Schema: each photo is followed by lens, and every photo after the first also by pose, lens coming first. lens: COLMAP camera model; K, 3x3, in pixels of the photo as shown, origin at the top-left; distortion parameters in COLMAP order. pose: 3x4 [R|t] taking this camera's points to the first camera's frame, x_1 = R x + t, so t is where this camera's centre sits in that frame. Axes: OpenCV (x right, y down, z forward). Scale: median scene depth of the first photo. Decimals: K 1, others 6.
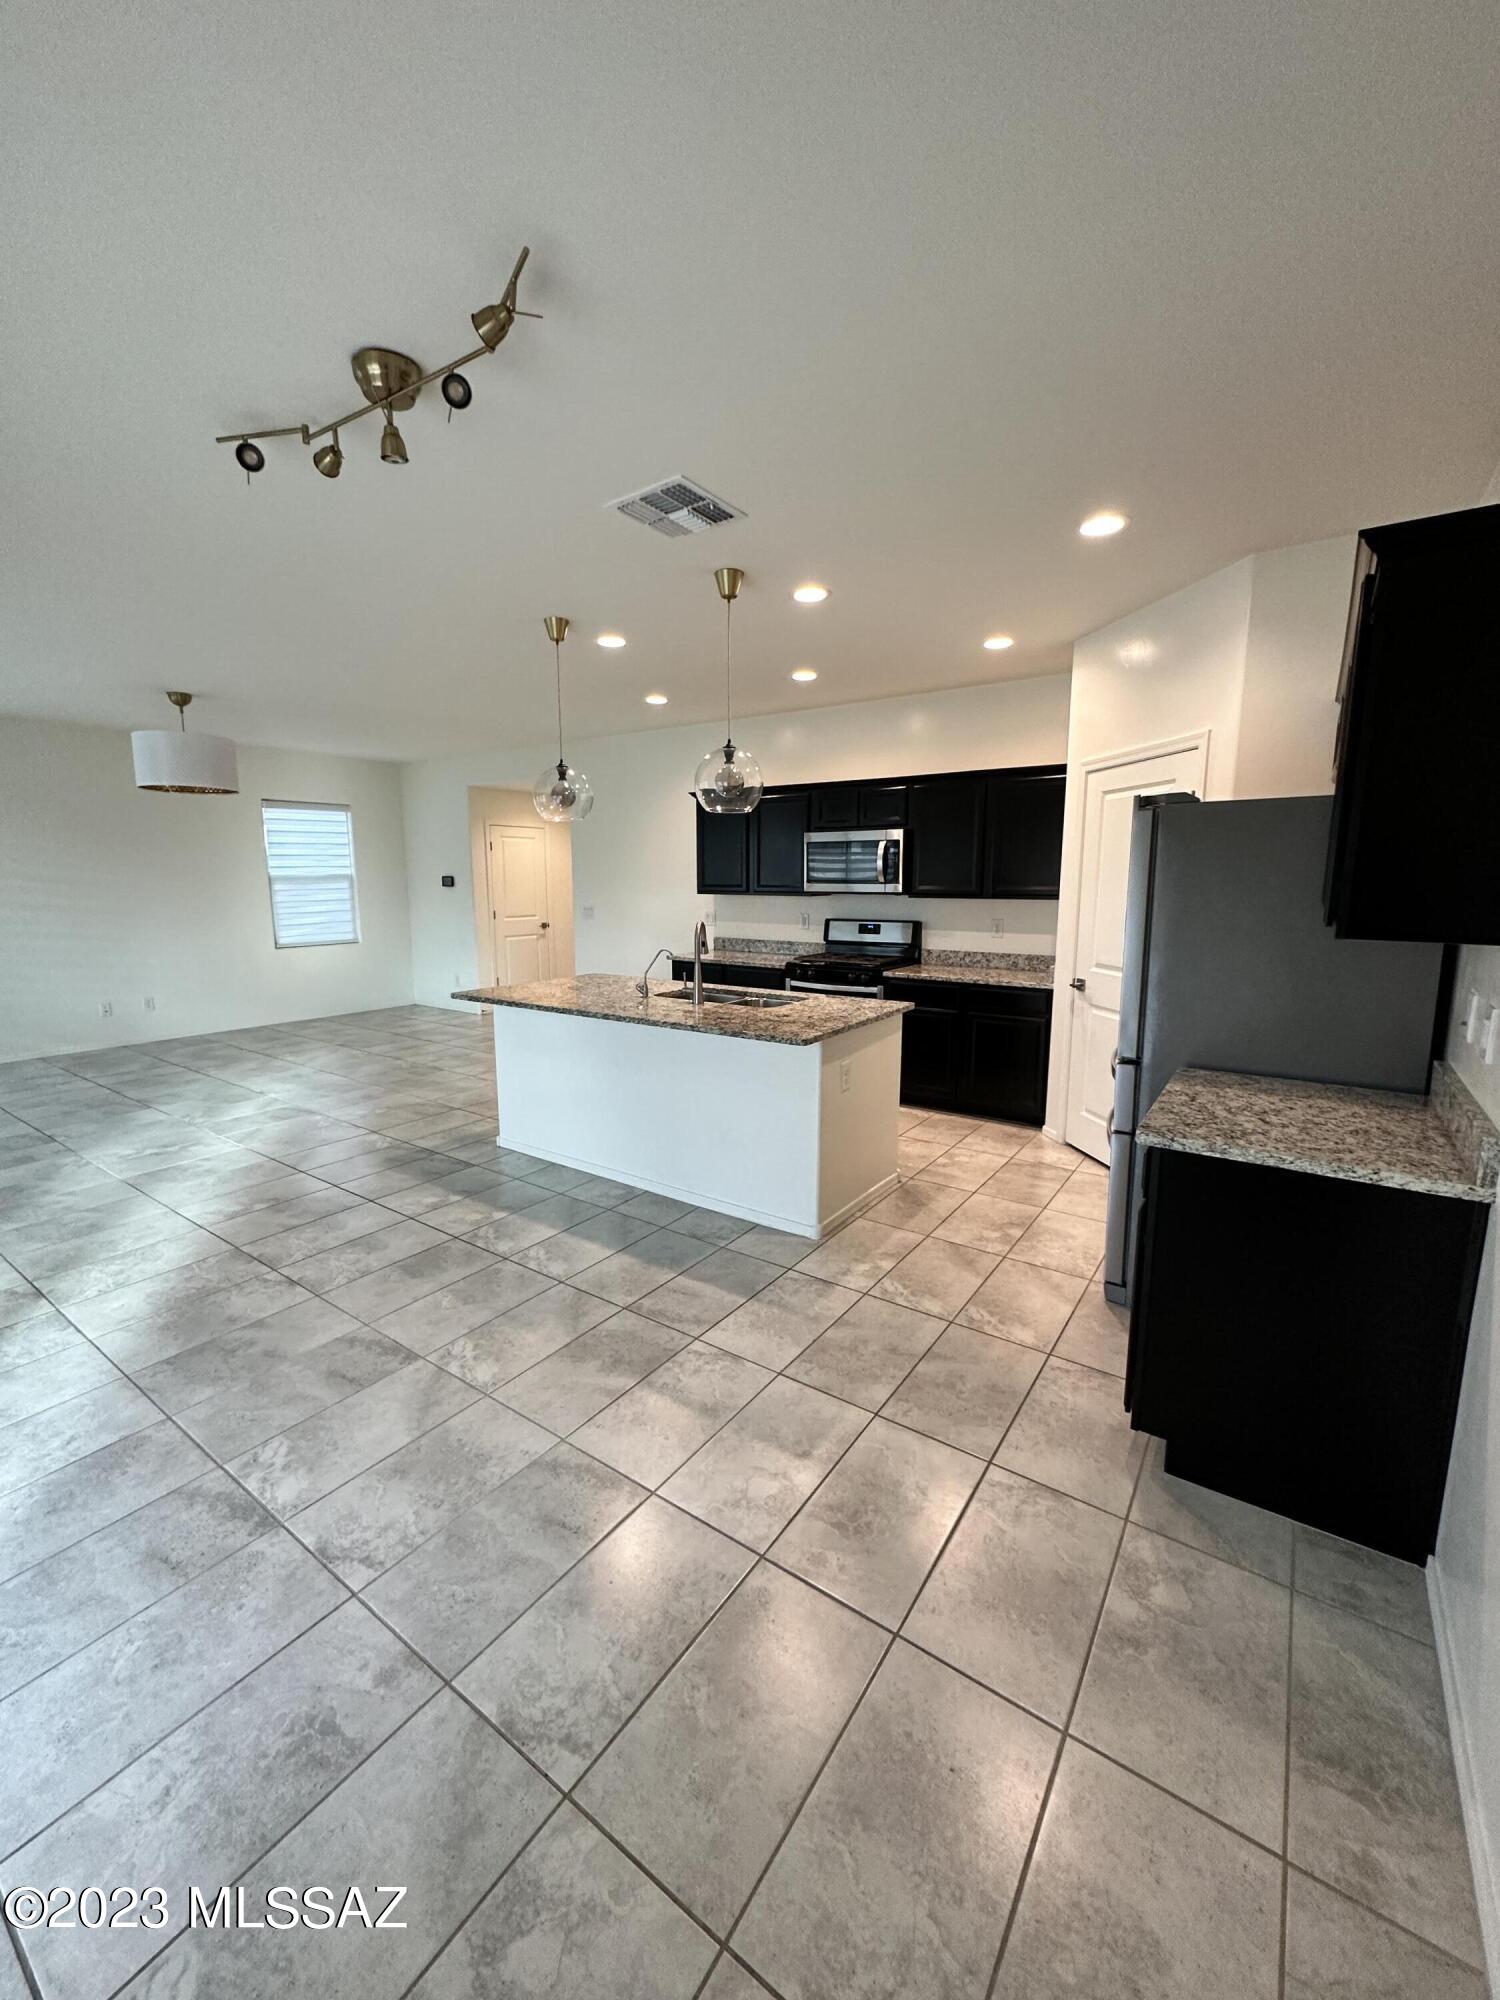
lens RADIAL K [[792.3, 0, 750.0], [0, 792.3, 1000.0], [0, 0, 1]] dist [-0.016883, -0.000006]
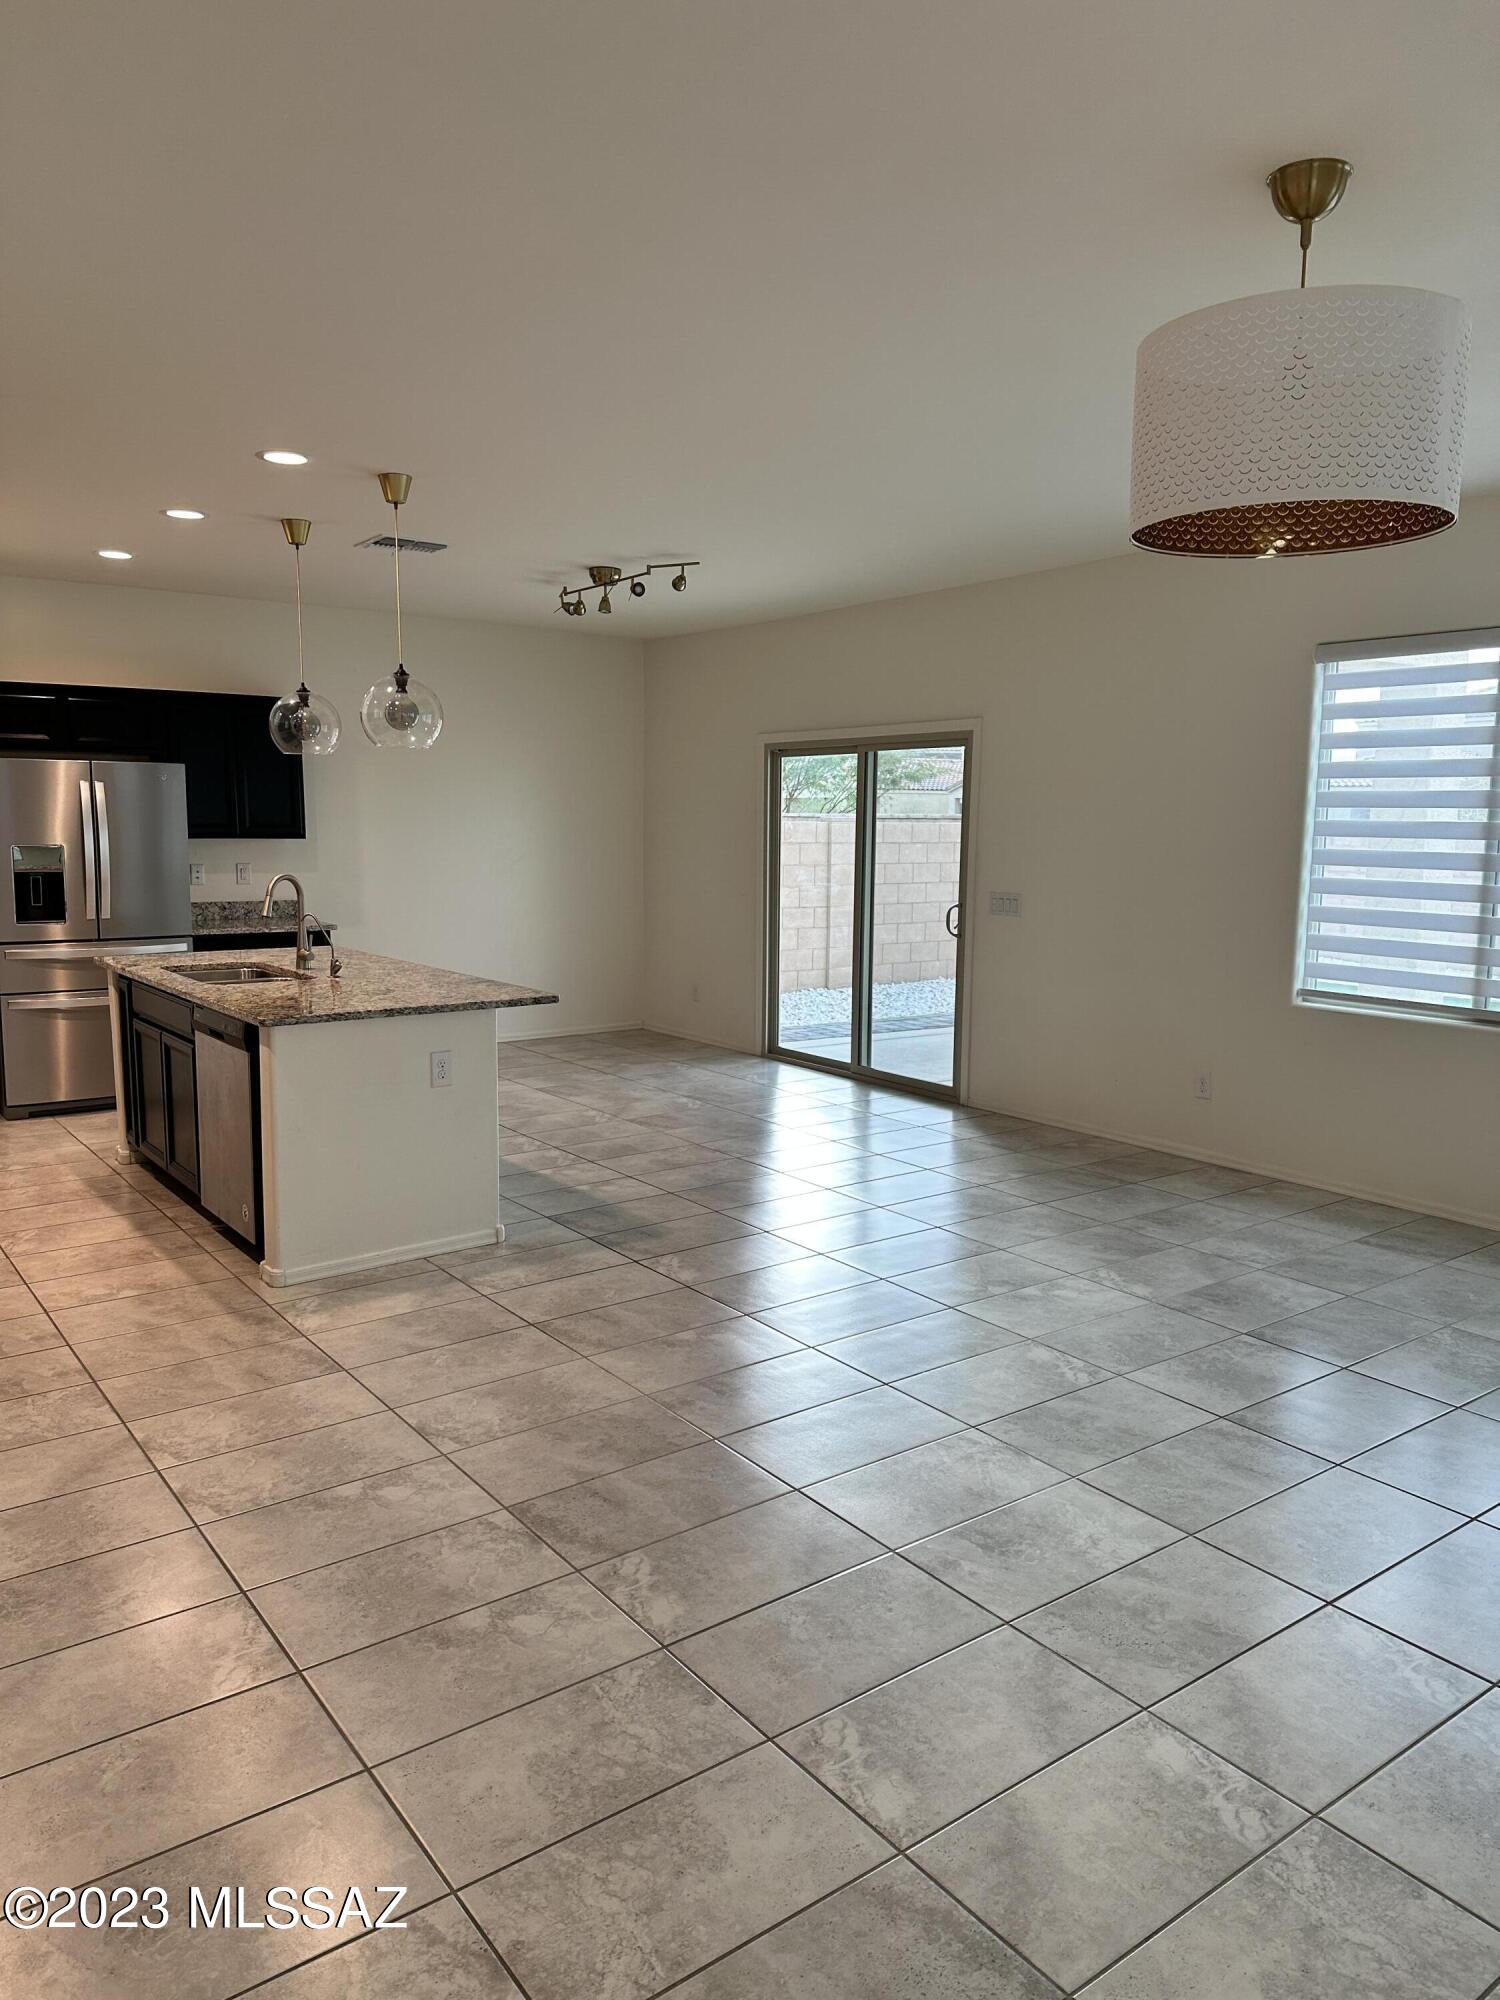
lens RADIAL K [[1396.3, 0, 758.4], [0, 1396.3, 993.0], [0, 0, 1]] dist [0.084797, -0.127932]
pose [[-0.950812, -0.054082, 0.305010, -1.009668], [0.032287, 0.961977, 0.271217, -0.374524], [-0.308081, 0.267724, -0.912913, 2.274304]]
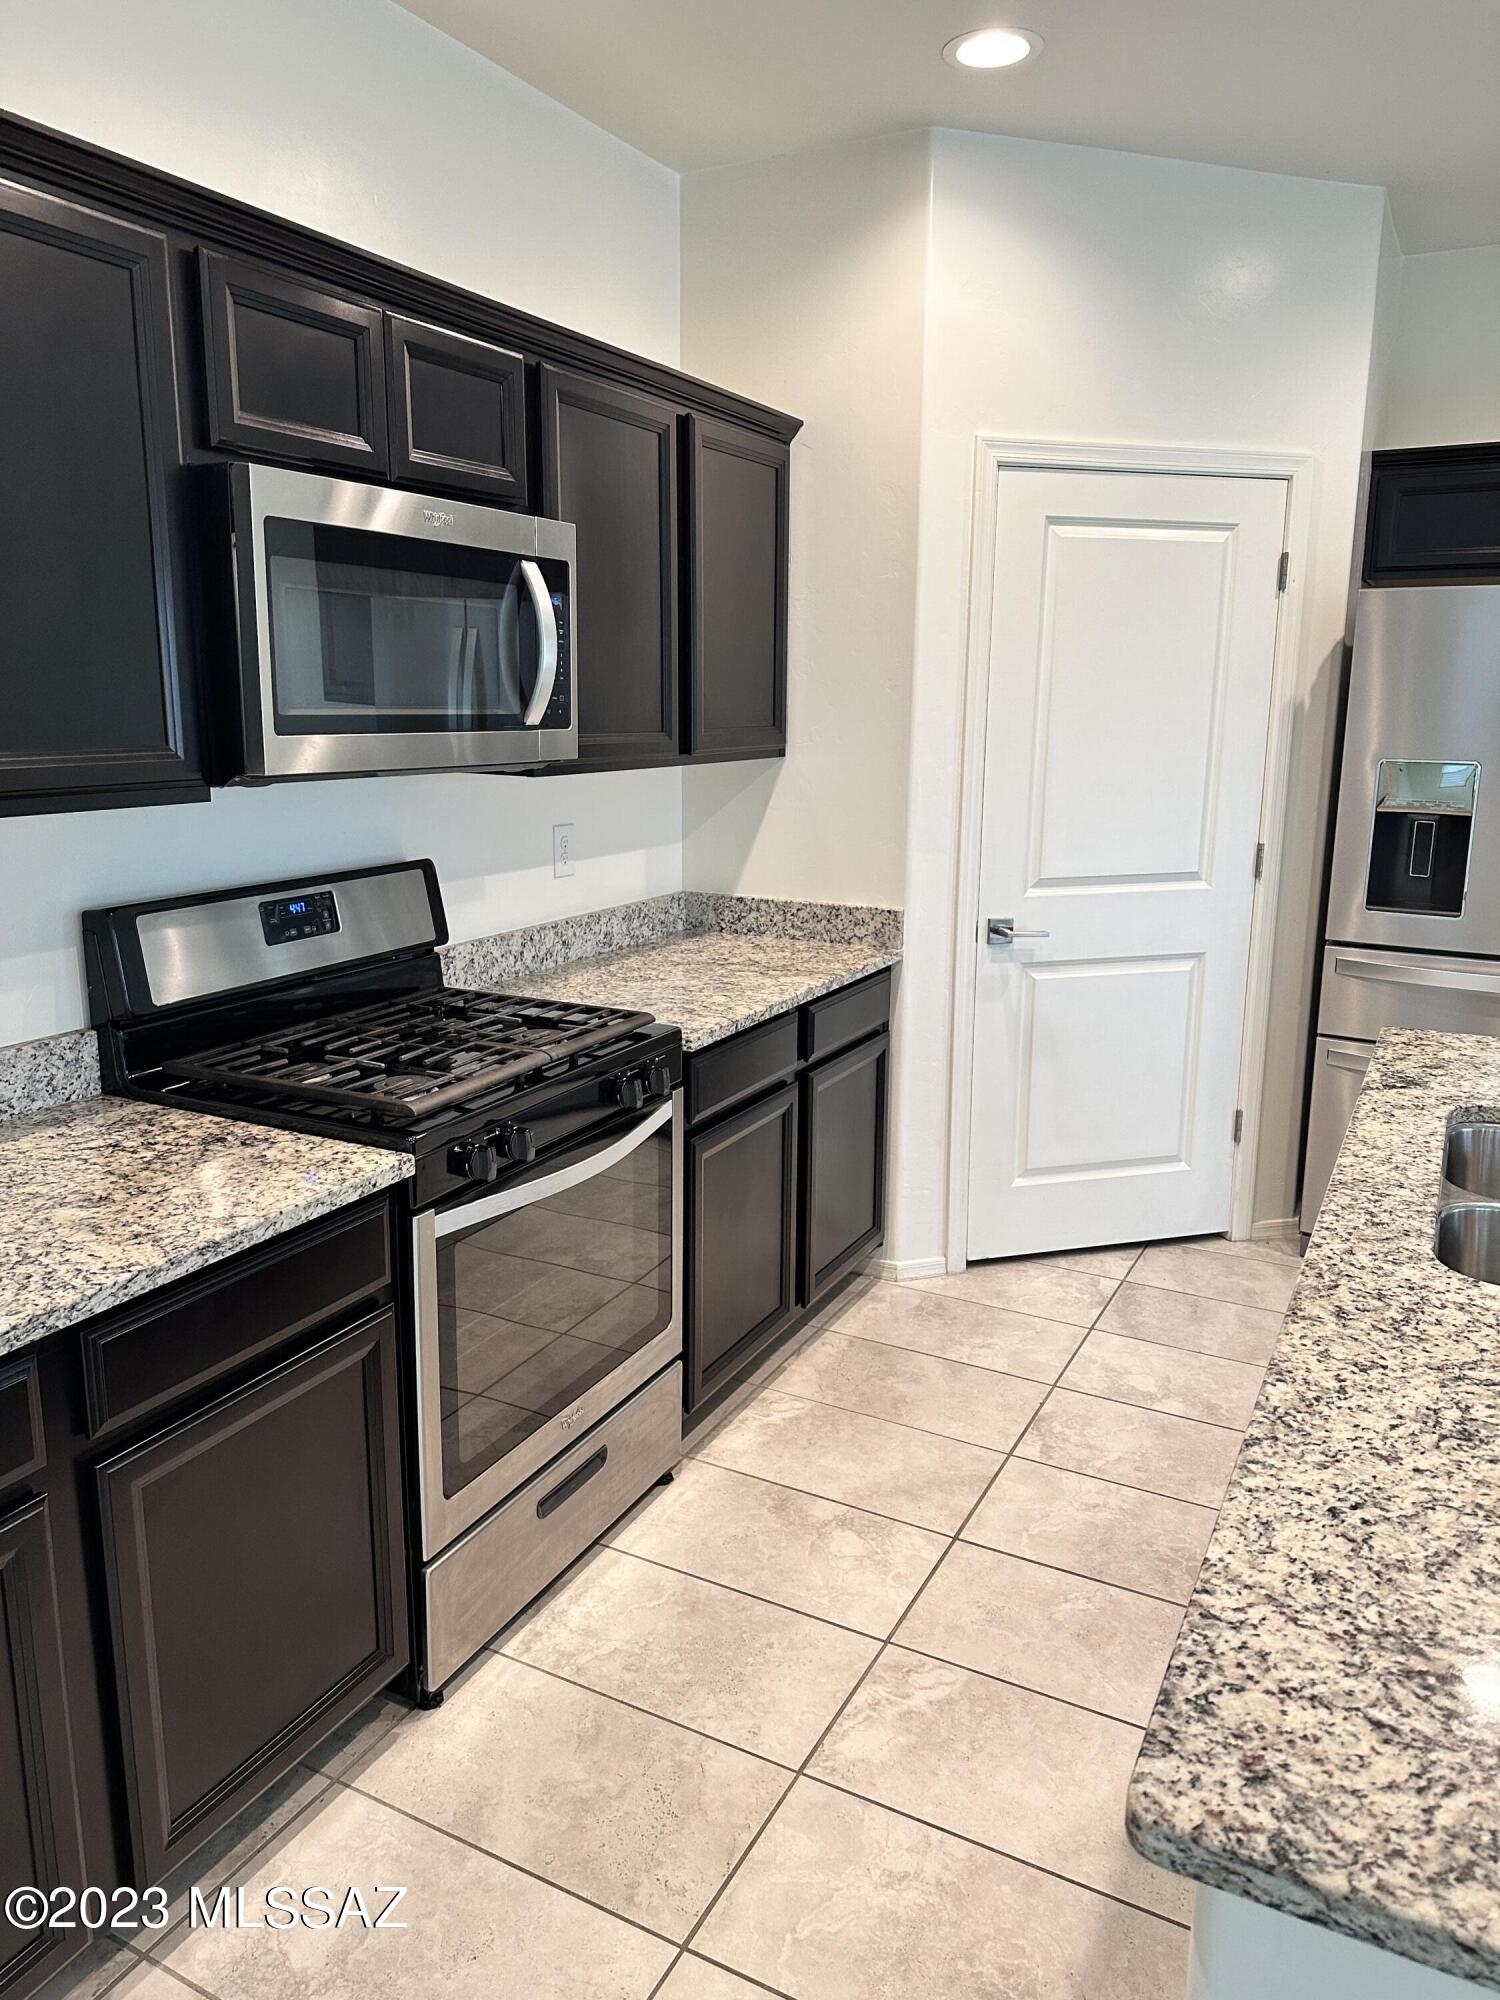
lens RADIAL K [[1396.3, 0, 758.4], [0, 1396.3, 993.0], [0, 0, 1]] dist [0.084797, -0.127932]
pose [[-0.142462, -0.216456, 0.965842, -0.430560], [0.141728, 0.961279, 0.236338, -0.229420], [-0.979601, 0.170556, -0.106268, 1.397443]]
